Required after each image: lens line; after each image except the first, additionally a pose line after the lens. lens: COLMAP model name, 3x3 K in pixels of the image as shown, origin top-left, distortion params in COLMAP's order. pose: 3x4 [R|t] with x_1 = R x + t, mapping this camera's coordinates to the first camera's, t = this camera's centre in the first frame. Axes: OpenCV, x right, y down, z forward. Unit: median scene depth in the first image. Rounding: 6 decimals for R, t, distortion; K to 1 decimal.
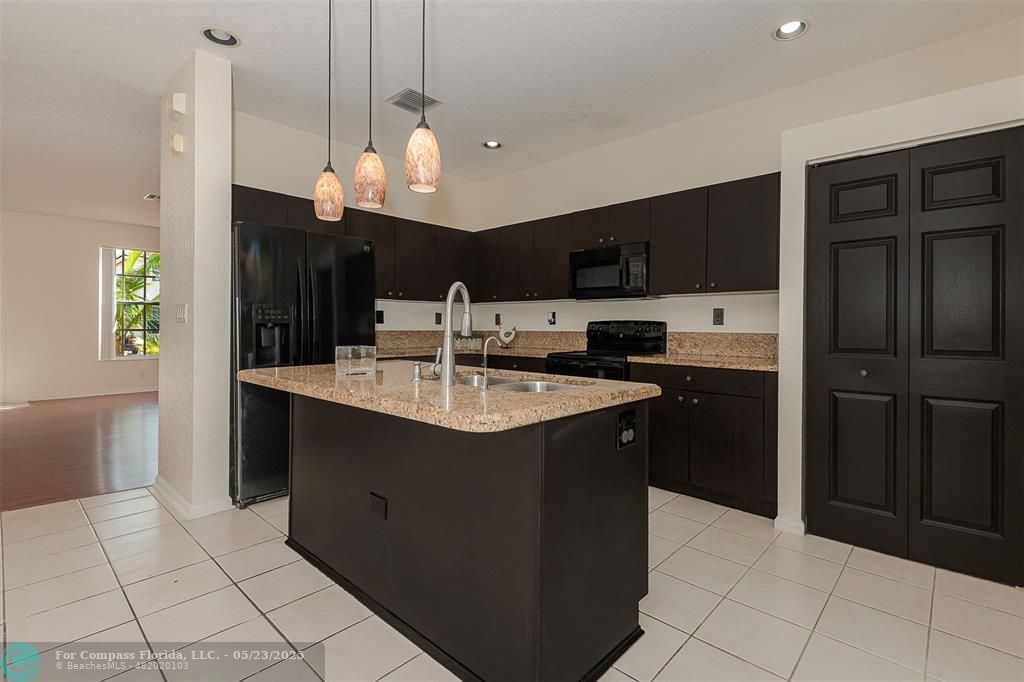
lens RADIAL K [[477.9, 0, 507.9], [0, 477.9, 330.3], [0, 0, 1]] dist [0.000580, -0.000386]
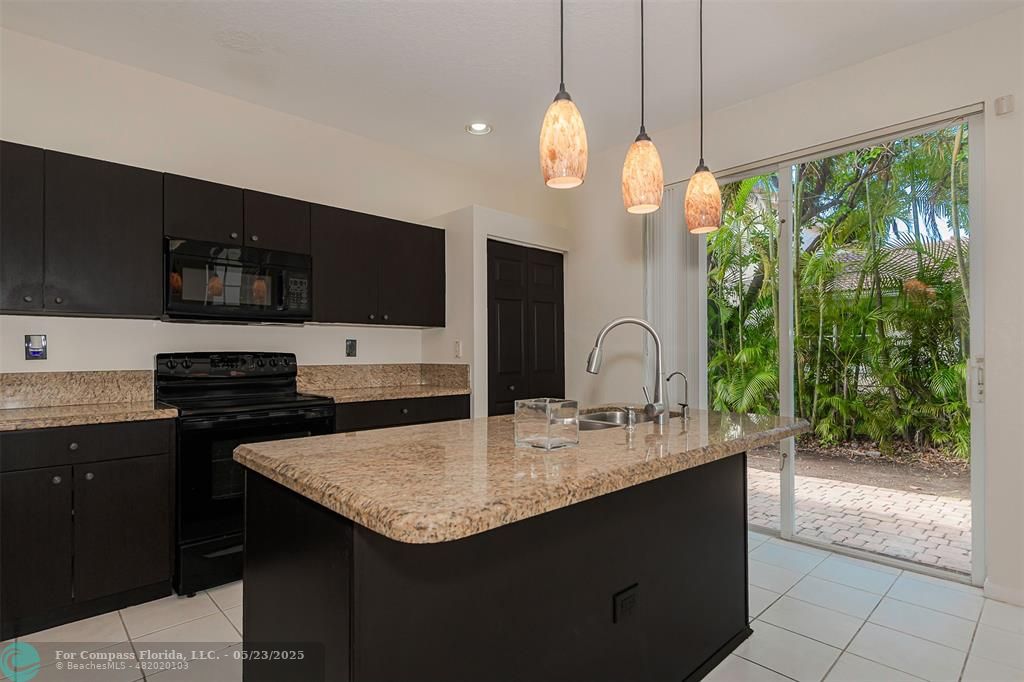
lens RADIAL K [[513.6, 0, 527.8], [0, 513.6, 353.3], [0, 0, 1]] dist [0.000816, -0.000096]
pose [[0.036435, -0.007334, 0.999309, -0.689934], [0.014905, 0.999866, 0.006795, -0.023339], [-0.999225, 0.014647, 0.036539, 0.730838]]
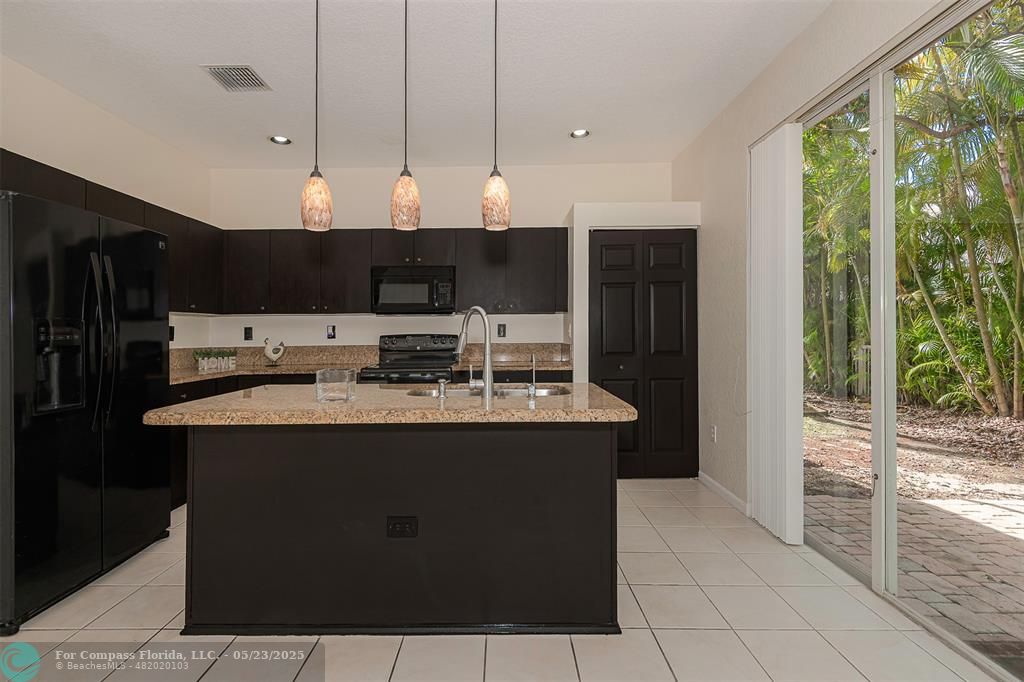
lens RADIAL K [[482.9, 0, 512.0], [0, 482.9, 341.0], [0, 0, 1]] dist [0.040756, -0.021278]
pose [[0.725213, -0.021766, 0.688180, -0.501562], [0.018675, 0.999754, 0.011941, -0.019223], [-0.688271, 0.004192, 0.725442, 0.069224]]
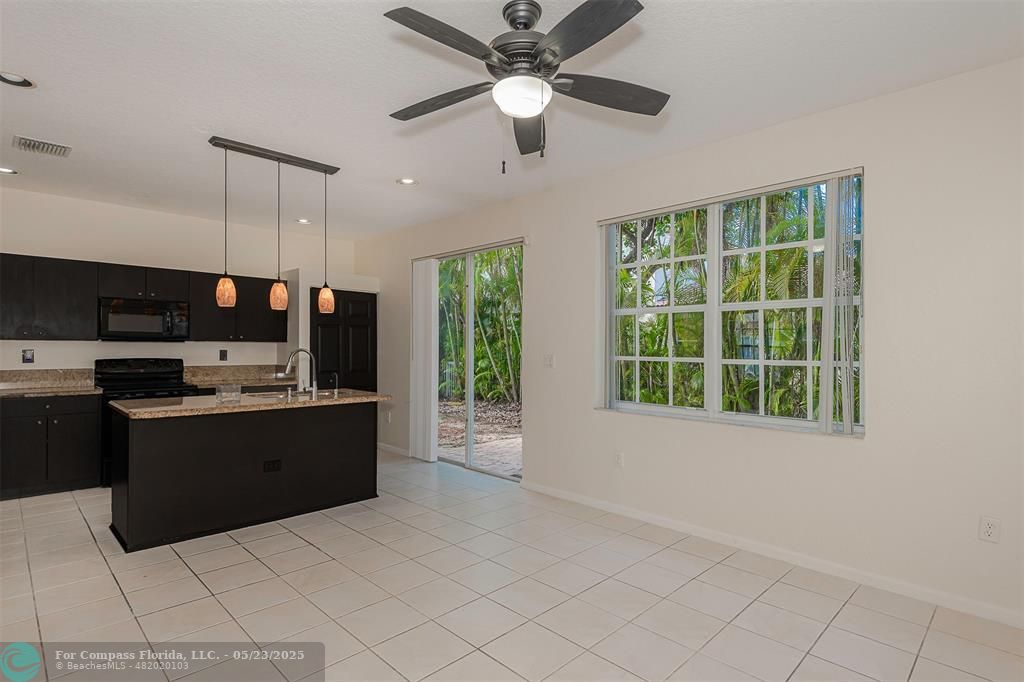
lens RADIAL K [[514.9, 0, 533.2], [0, 514.9, 340.5], [0, 0, 1]] dist [-0.004195, -0.001352]
pose [[0.012854, 0.006923, 0.999893, -1.461961], [0.003234, 0.999971, -0.006965, -0.073535], [-0.999912, 0.003323, 0.012831, -0.035379]]
